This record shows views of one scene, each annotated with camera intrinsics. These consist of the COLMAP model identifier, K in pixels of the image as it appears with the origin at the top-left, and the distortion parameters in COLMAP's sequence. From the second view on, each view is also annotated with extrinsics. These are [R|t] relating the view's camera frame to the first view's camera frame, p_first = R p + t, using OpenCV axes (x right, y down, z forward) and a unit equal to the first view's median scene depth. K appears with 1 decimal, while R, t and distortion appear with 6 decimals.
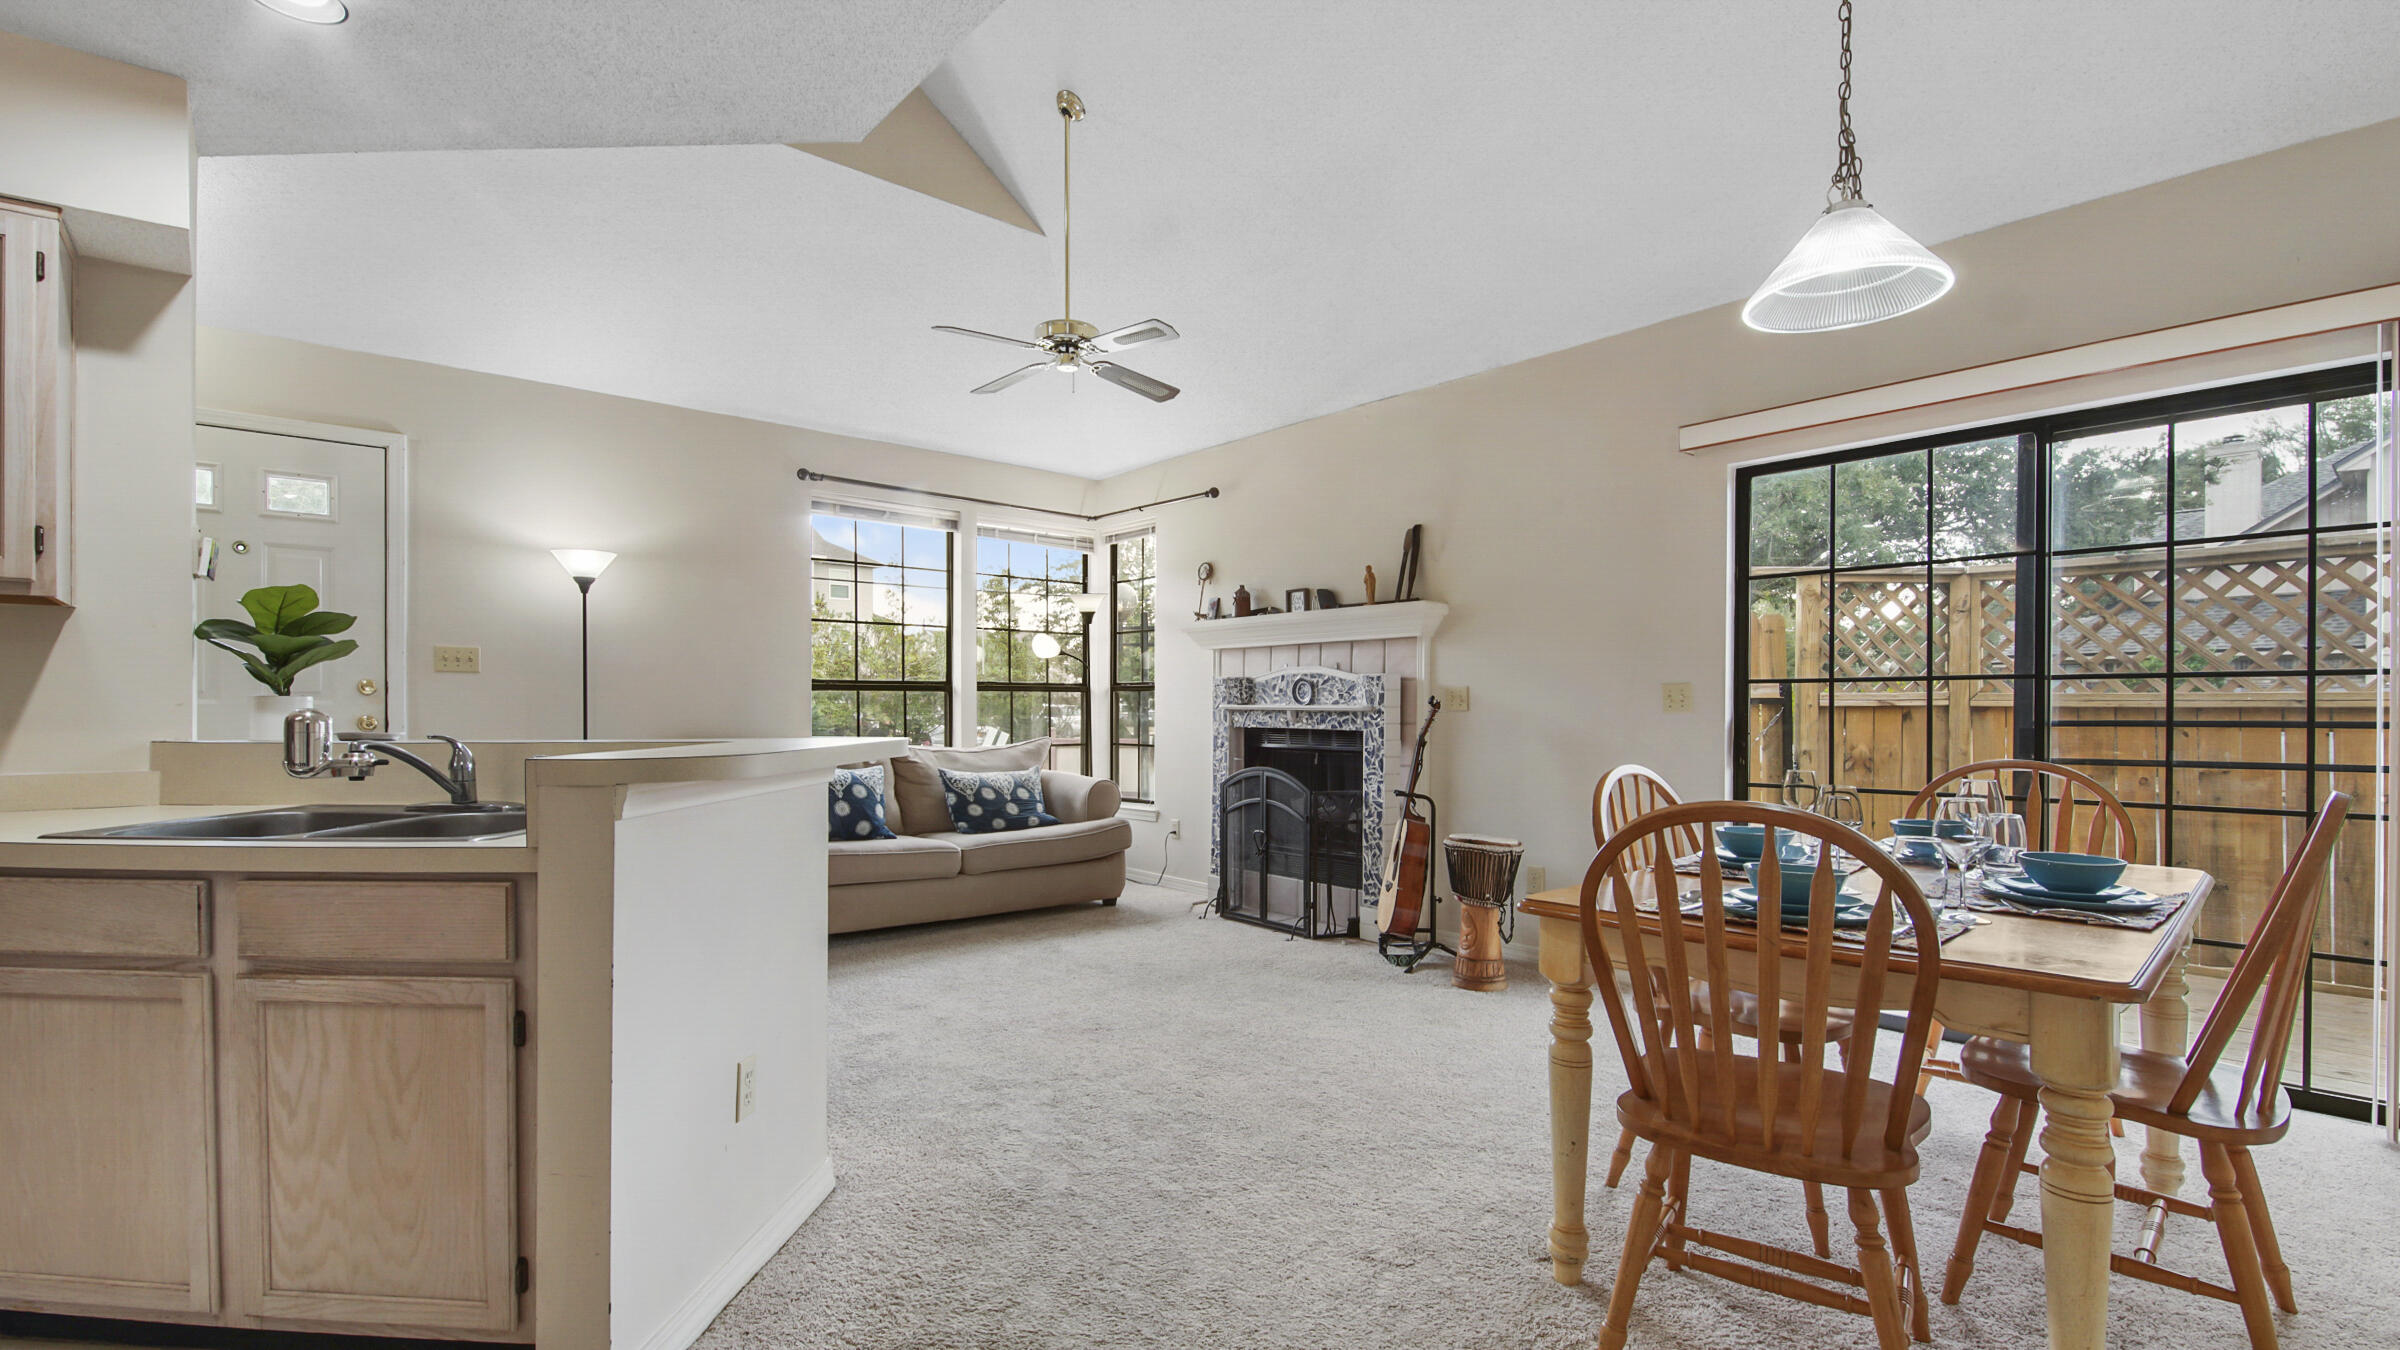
lens RADIAL K [[1052.8, 0, 1193.7], [0, 1052.8, 712.9], [0, 0, 1]] dist [0.036198, -0.022946]
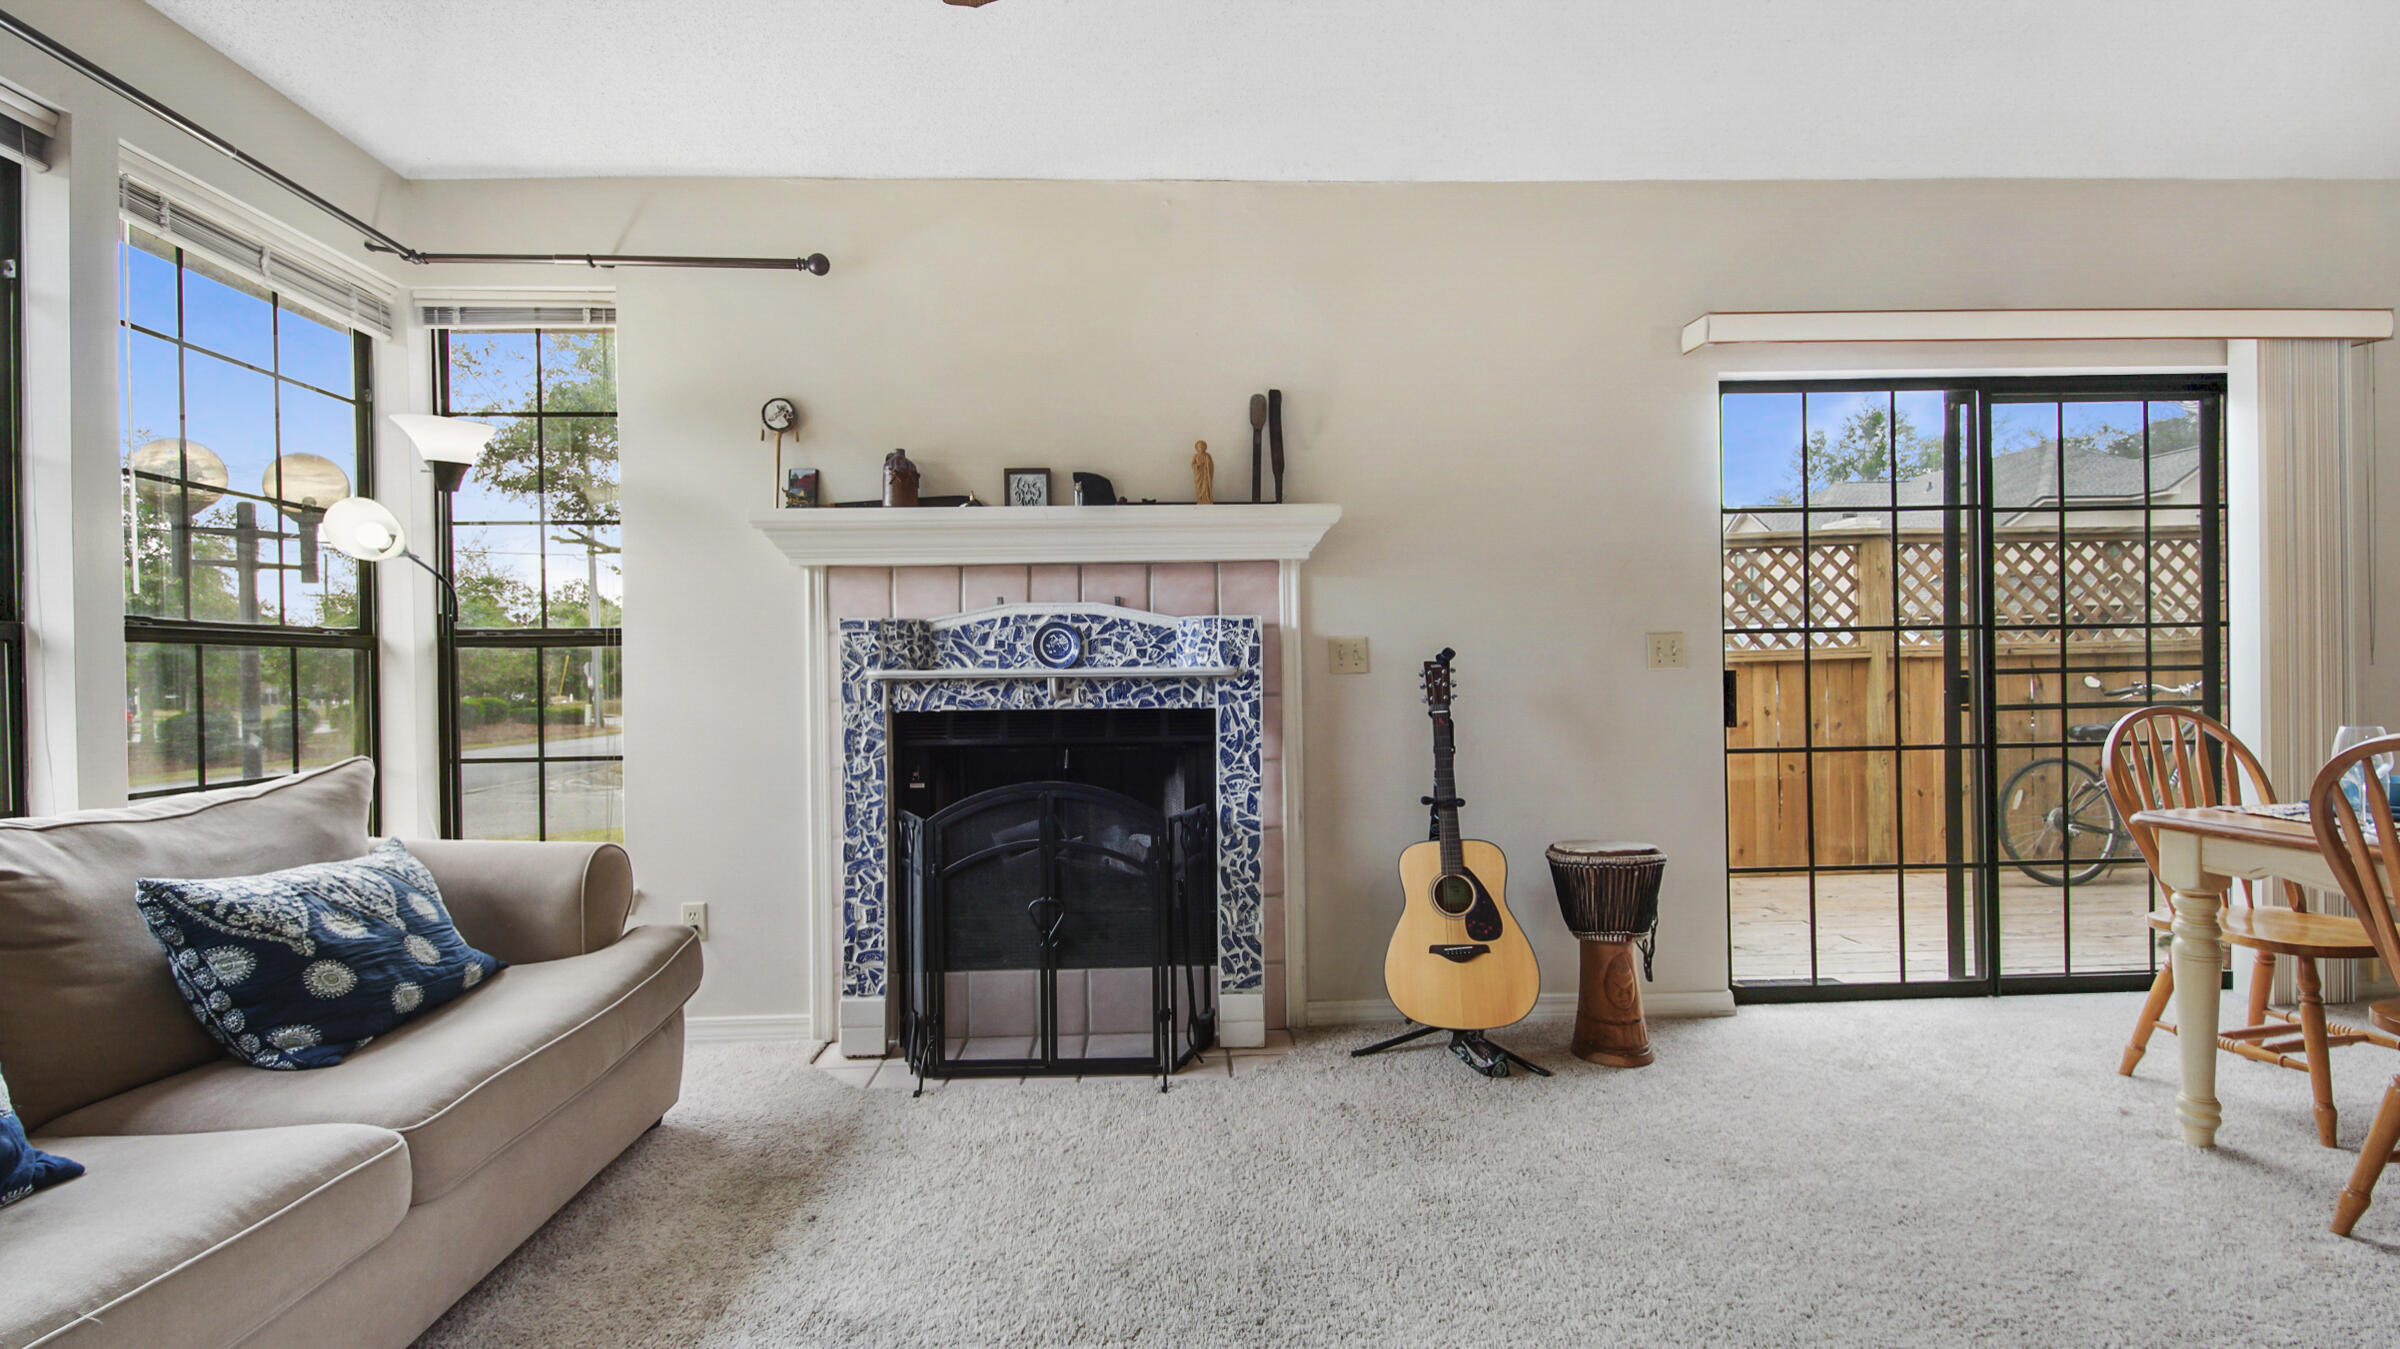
lens RADIAL K [[1035.7, 0, 1189.6], [0, 1035.7, 678.4], [0, 0, 1]] dist [0.035803, -0.021536]
pose [[0.627449, -0.015647, 0.778500, -0.362888], [0.020860, 0.999777, 0.003282, -0.003009], [-0.778378, 0.014180, 0.627636, 0.718197]]
